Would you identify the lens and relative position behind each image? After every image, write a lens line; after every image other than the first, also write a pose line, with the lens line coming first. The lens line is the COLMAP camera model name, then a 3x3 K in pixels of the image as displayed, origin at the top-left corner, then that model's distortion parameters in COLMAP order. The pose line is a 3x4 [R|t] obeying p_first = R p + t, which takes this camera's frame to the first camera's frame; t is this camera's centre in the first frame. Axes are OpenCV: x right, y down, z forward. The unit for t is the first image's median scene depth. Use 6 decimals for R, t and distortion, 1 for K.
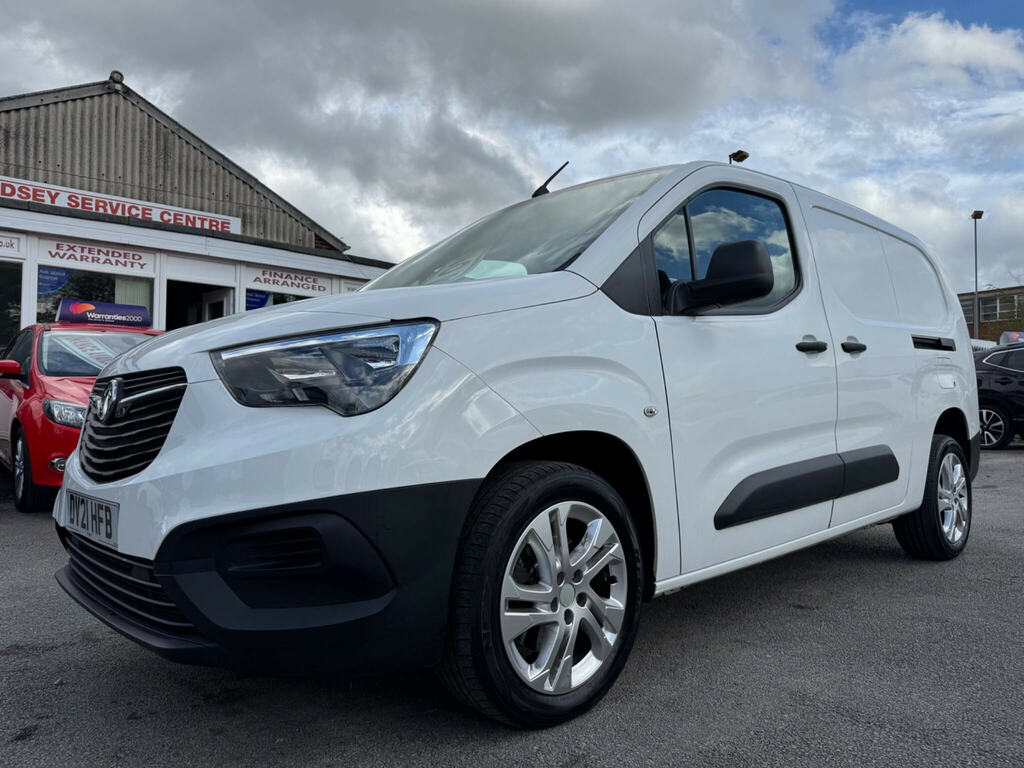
lens RADIAL K [[729.1, 0, 508.3], [0, 729.1, 387.1], [0, 0, 1]] dist [-0.003283, -0.003199]
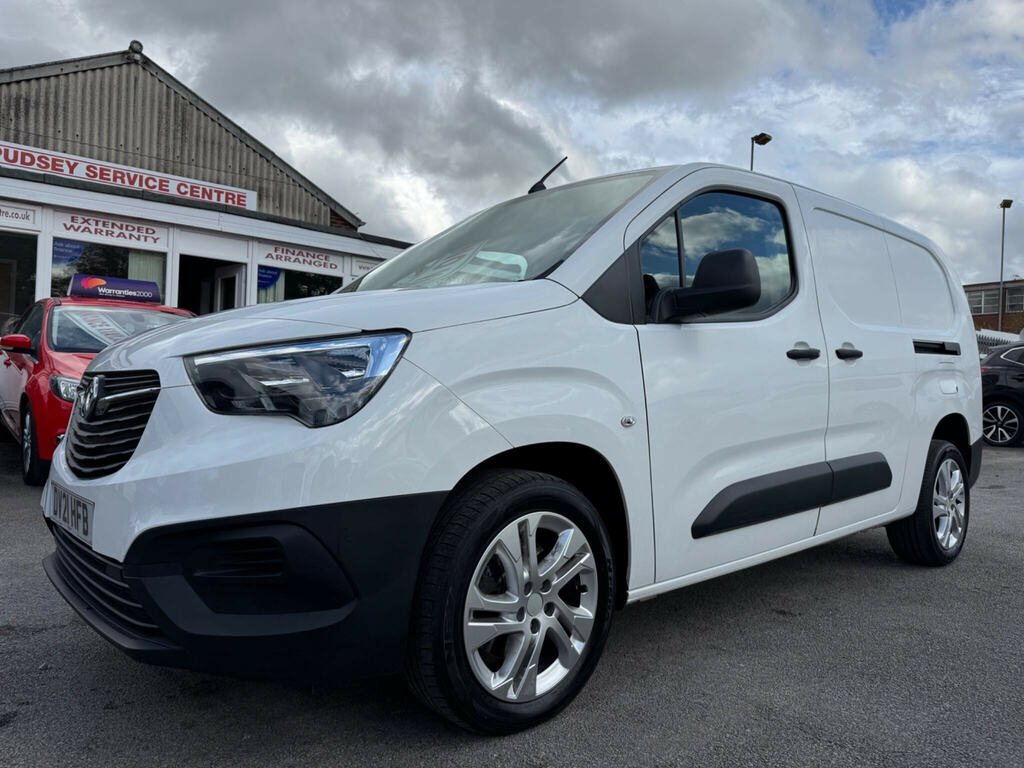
lens RADIAL K [[730.0, 0, 507.8], [0, 730.0, 385.0], [0, 0, 1]] dist [-0.005163, -0.003089]
pose [[0.999345, 0.028378, -0.022438, 0.027288], [-0.027716, 0.999186, 0.029312, -0.022195], [0.023252, -0.028671, 0.999318, -0.000554]]
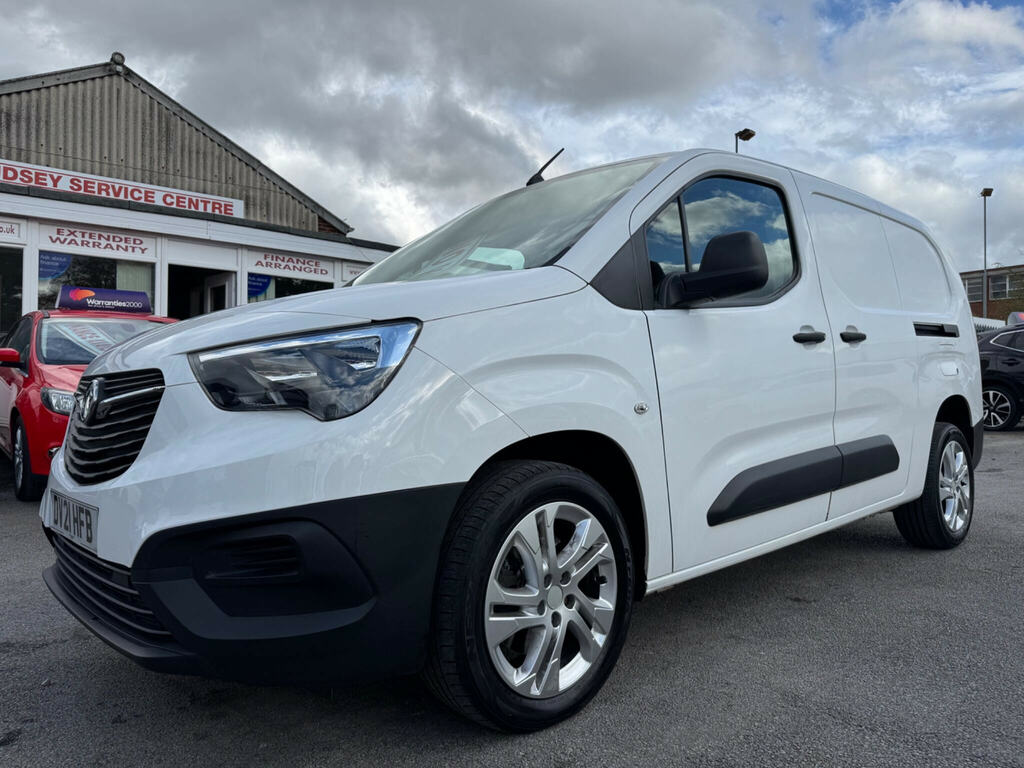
lens RADIAL K [[730.0, 0, 512.1], [0, 730.0, 377.4], [0, 0, 1]] dist [-0.007396, 0.000506]
pose [[0.999979, -0.004008, -0.005036, 0.013863], [0.004082, 0.999882, 0.014798, -0.012702], [0.004977, -0.014818, 0.999878, 0.008374]]
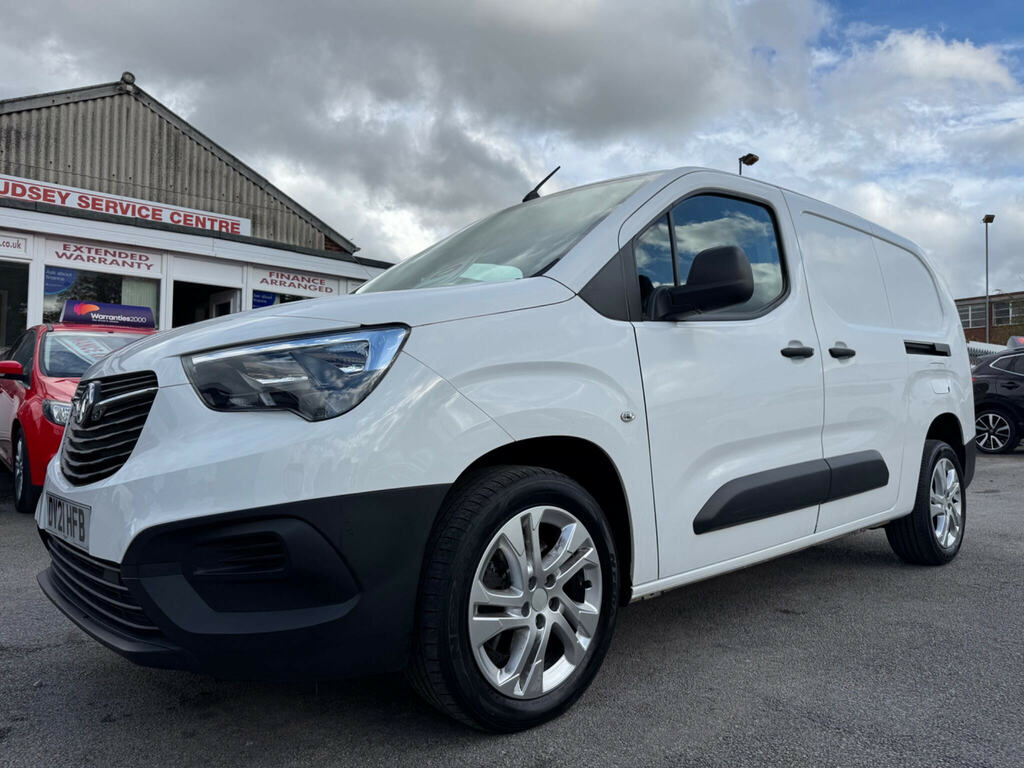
lens RADIAL K [[729.4, 0, 521.8], [0, 729.4, 384.7], [0, 0, 1]] dist [-0.004733, -0.004125]
pose [[0.999990, 0.004573, -0.000288, 0.026338], [-0.004574, 0.999975, -0.005368, -0.002536], [0.000263, 0.005369, 0.999986, -0.002553]]
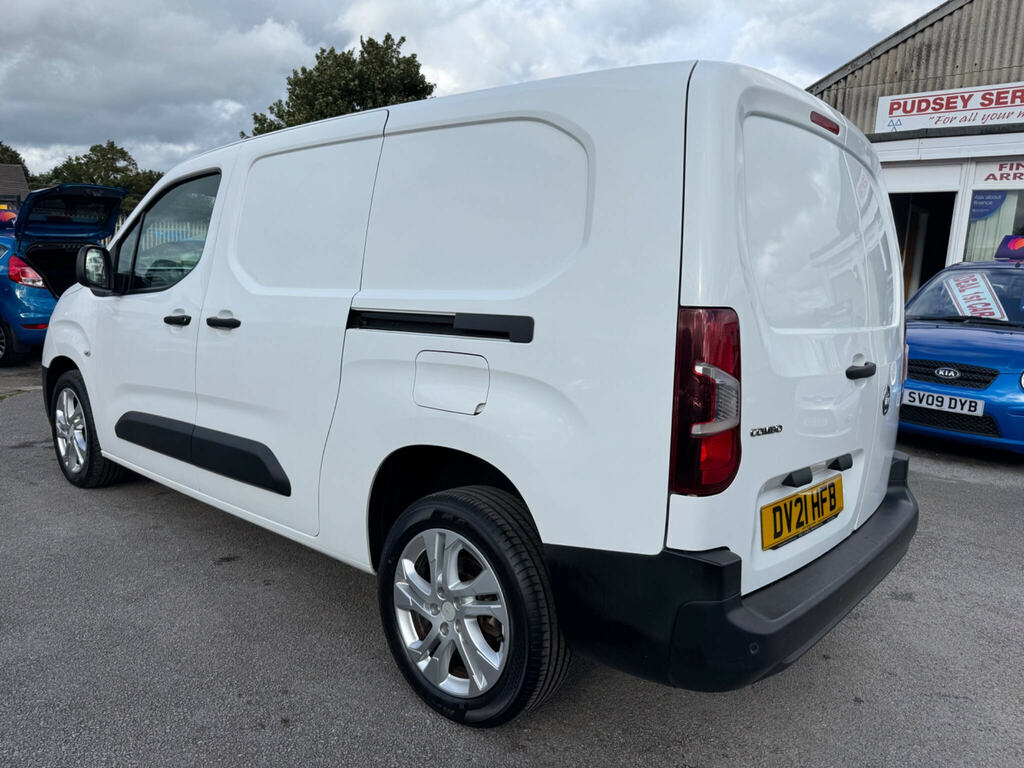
lens RADIAL K [[730.0, 0, 507.8], [0, 730.0, 385.0], [0, 0, 1]] dist [-0.005163, -0.003089]
pose [[0.120411, 0.150903, -0.981188, 1.080954], [-0.010915, 0.988521, 0.150691, -0.090830], [0.992664, -0.007435, 0.120676, 0.957124]]
